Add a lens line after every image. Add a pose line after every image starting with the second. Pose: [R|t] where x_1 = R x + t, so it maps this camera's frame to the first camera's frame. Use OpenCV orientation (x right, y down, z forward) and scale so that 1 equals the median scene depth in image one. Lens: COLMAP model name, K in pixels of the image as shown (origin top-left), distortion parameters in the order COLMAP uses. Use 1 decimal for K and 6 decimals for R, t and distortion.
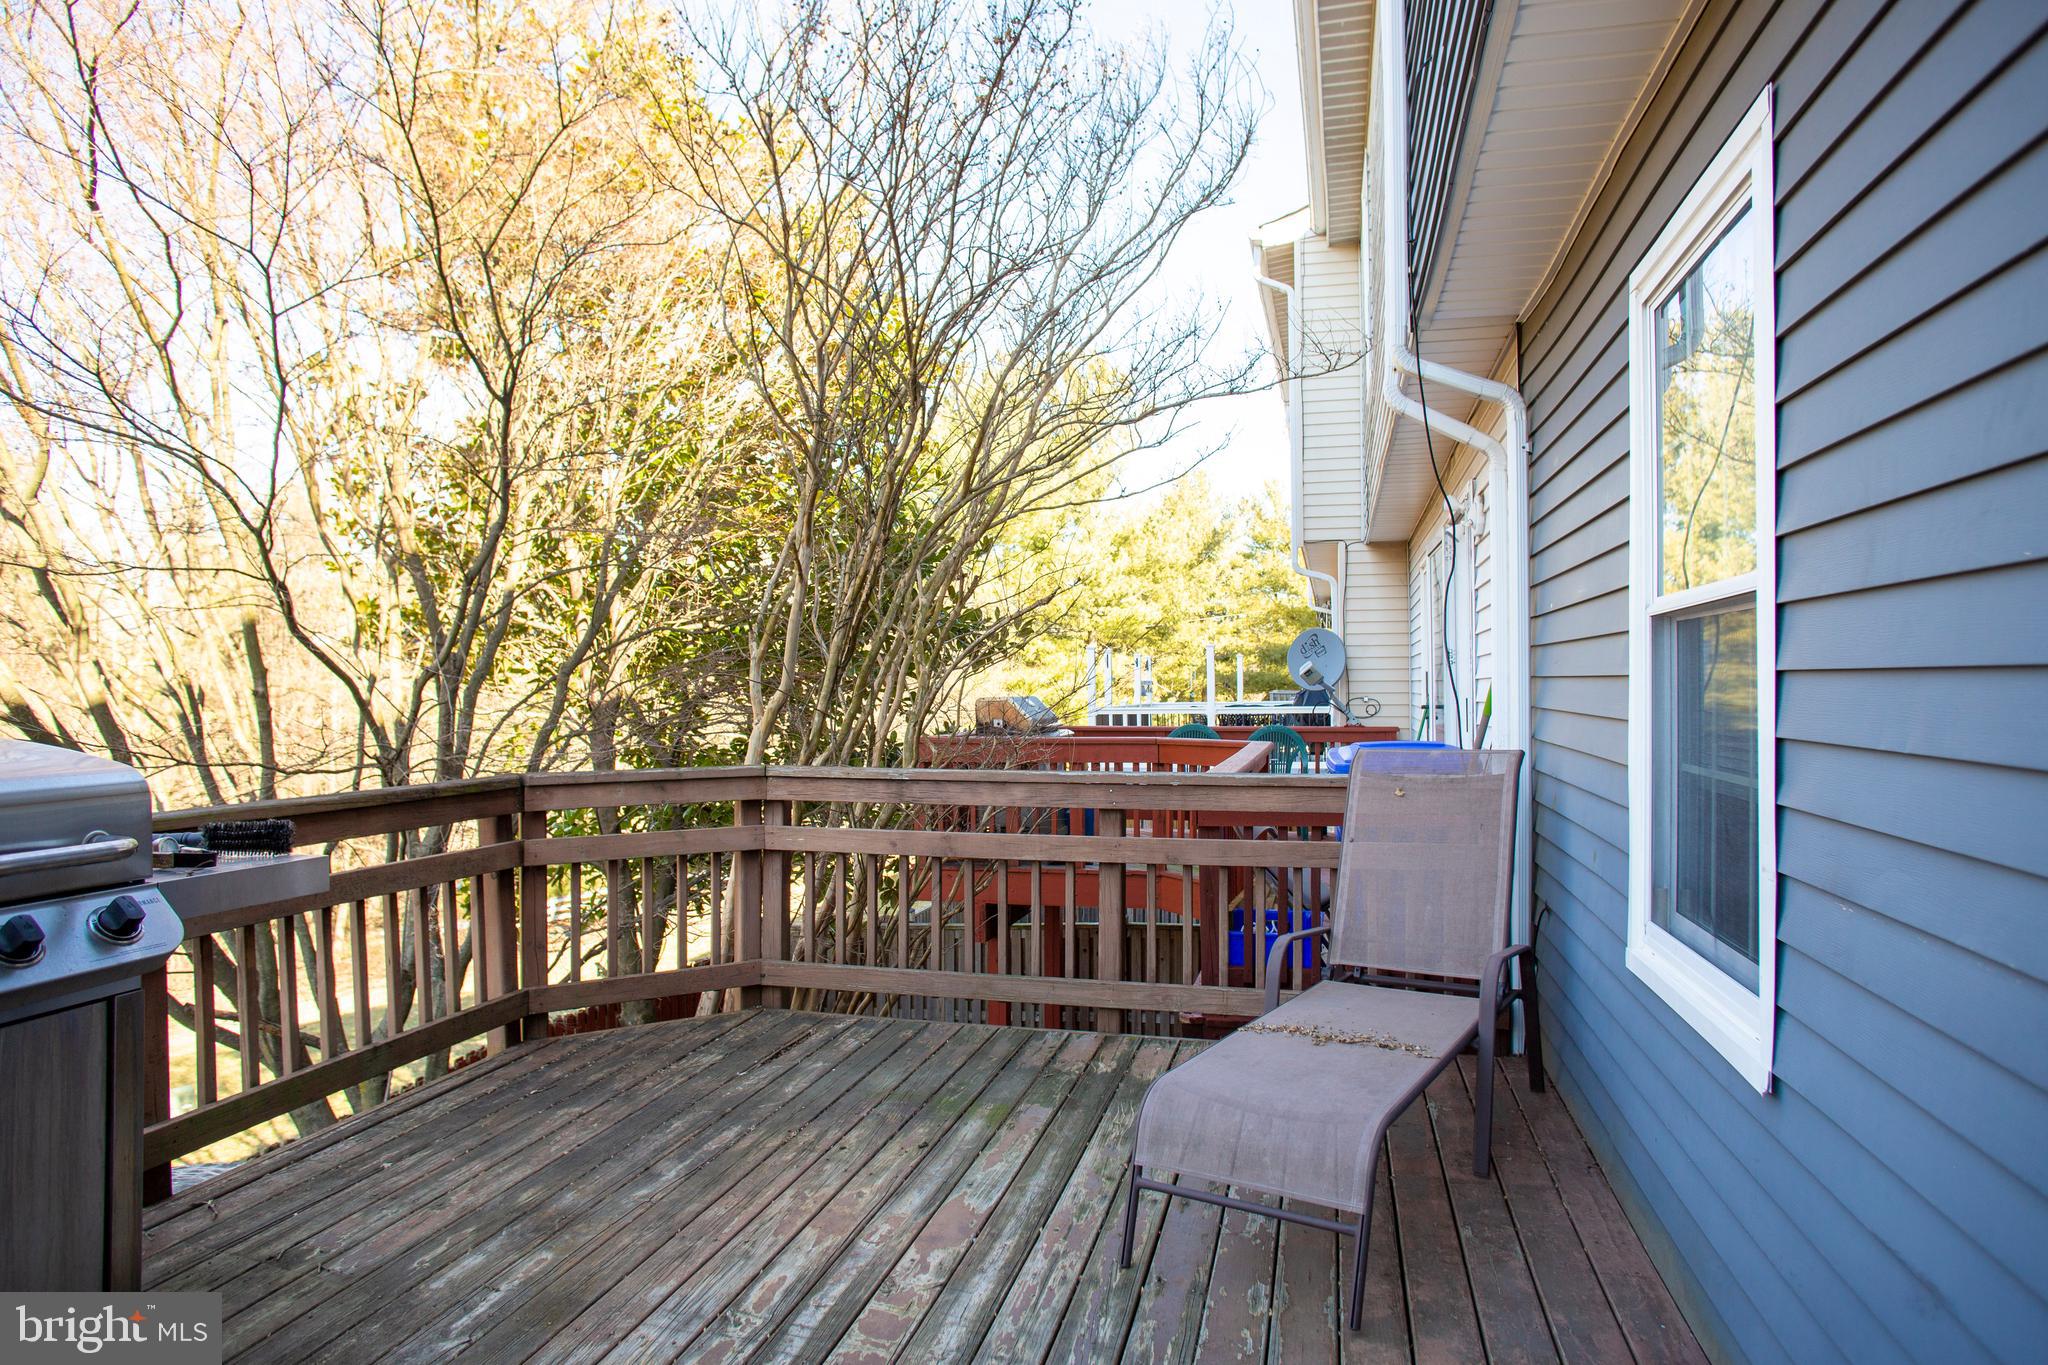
lens RADIAL K [[1194.7, 0, 1000.2], [0, 1194.7, 696.1], [0, 0, 1]] dist [-0.077133, 0.070998]
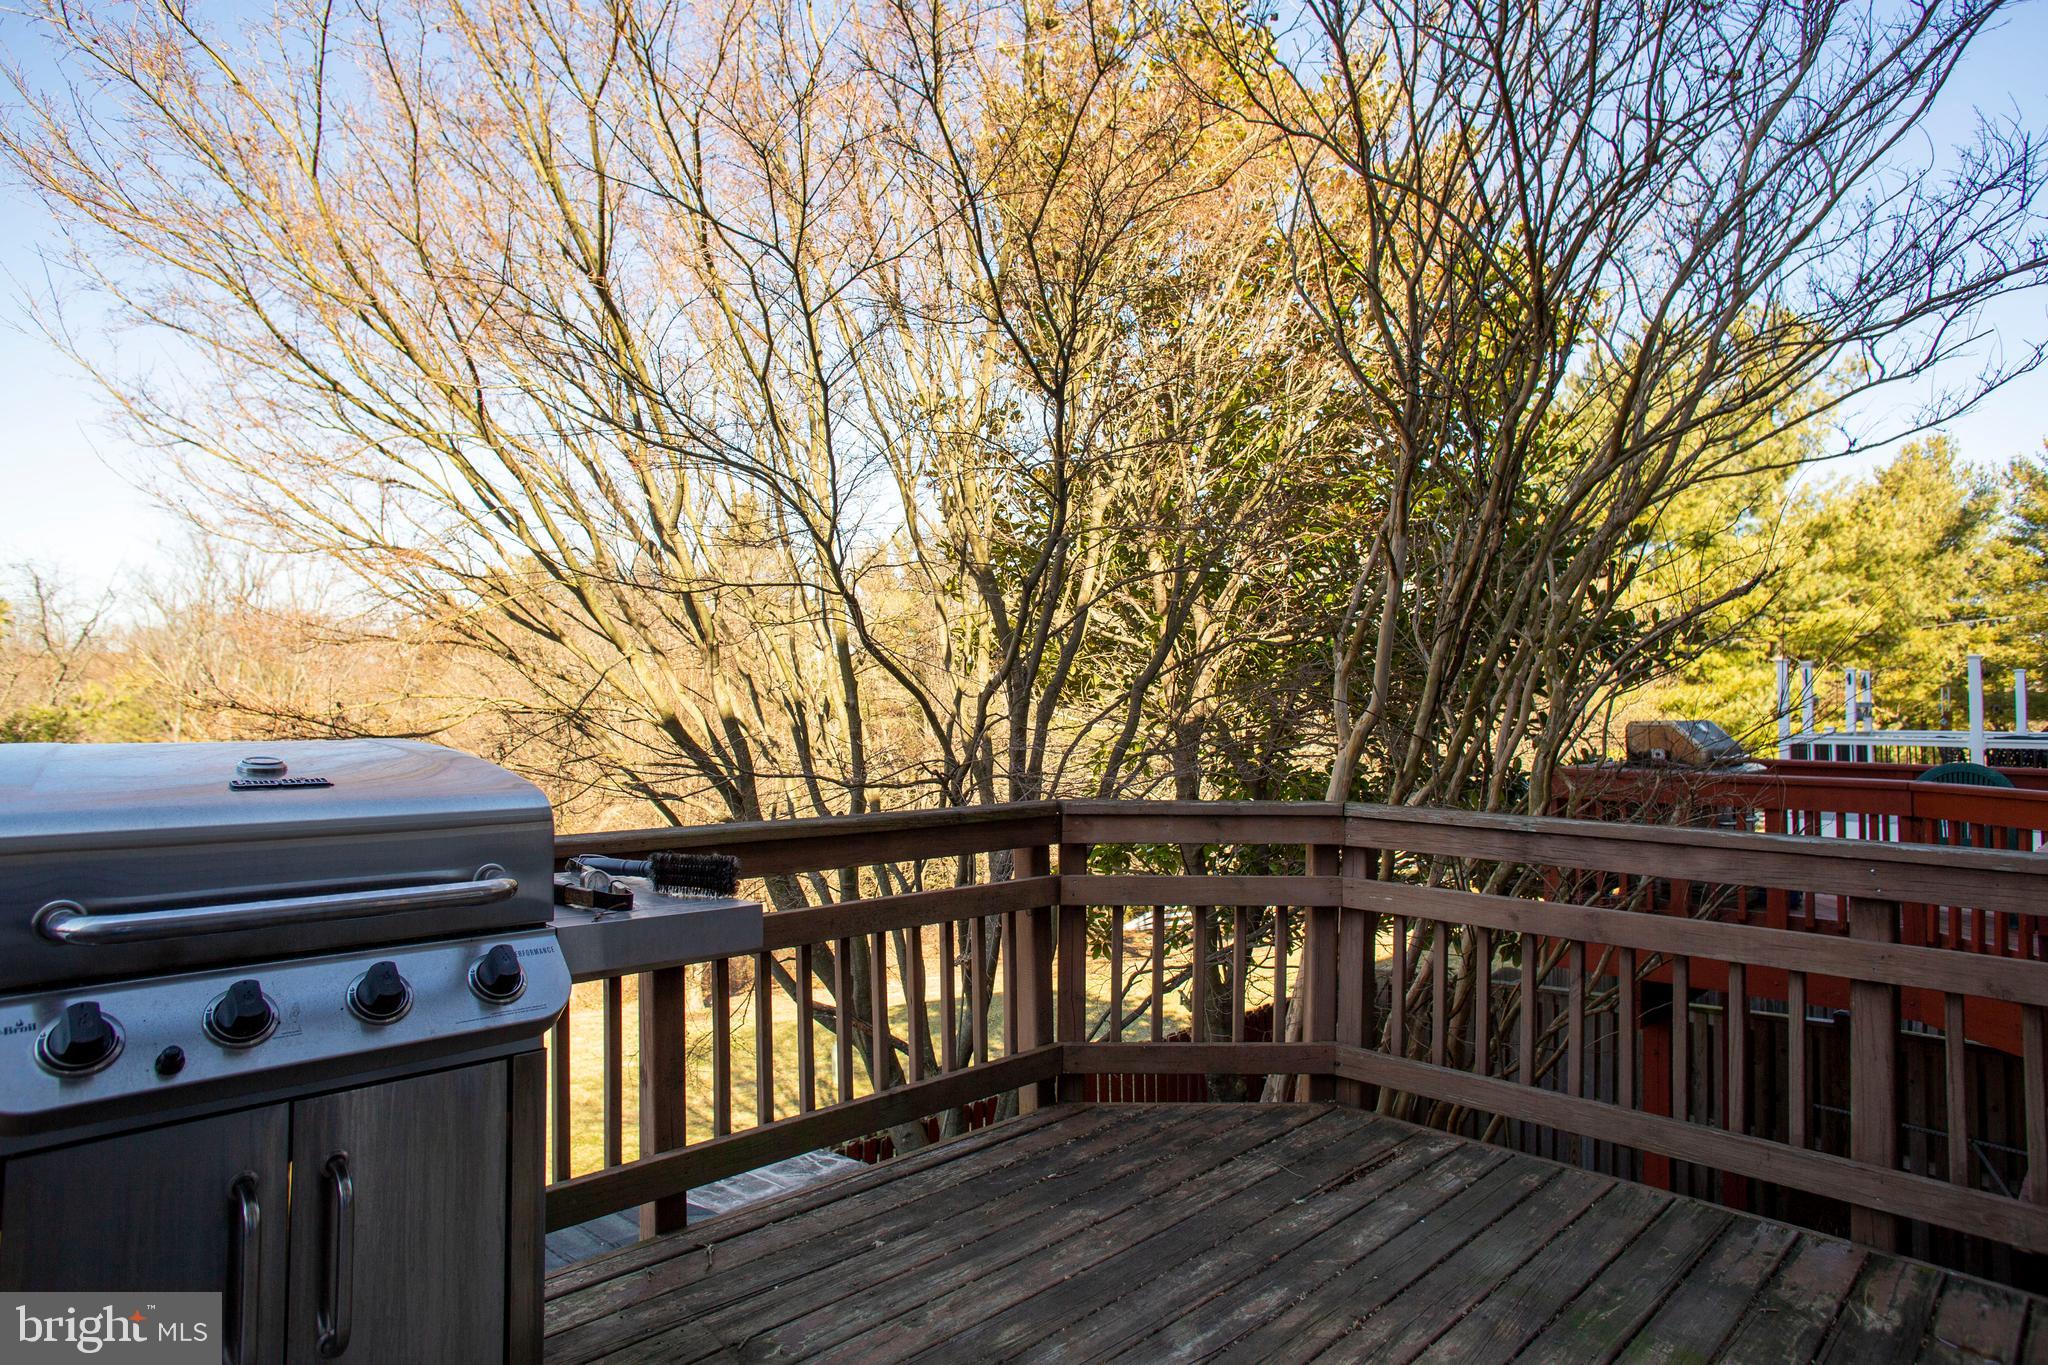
lens RADIAL K [[1173.9, 0, 973.6], [0, 1173.9, 658.3], [0, 0, 1]] dist [-0.066647, 0.040734]
pose [[0.863301, -0.007691, -0.504630, -0.013284], [-0.015743, 0.998987, -0.042157, -0.002219], [0.504443, 0.044338, 0.862306, 0.174543]]
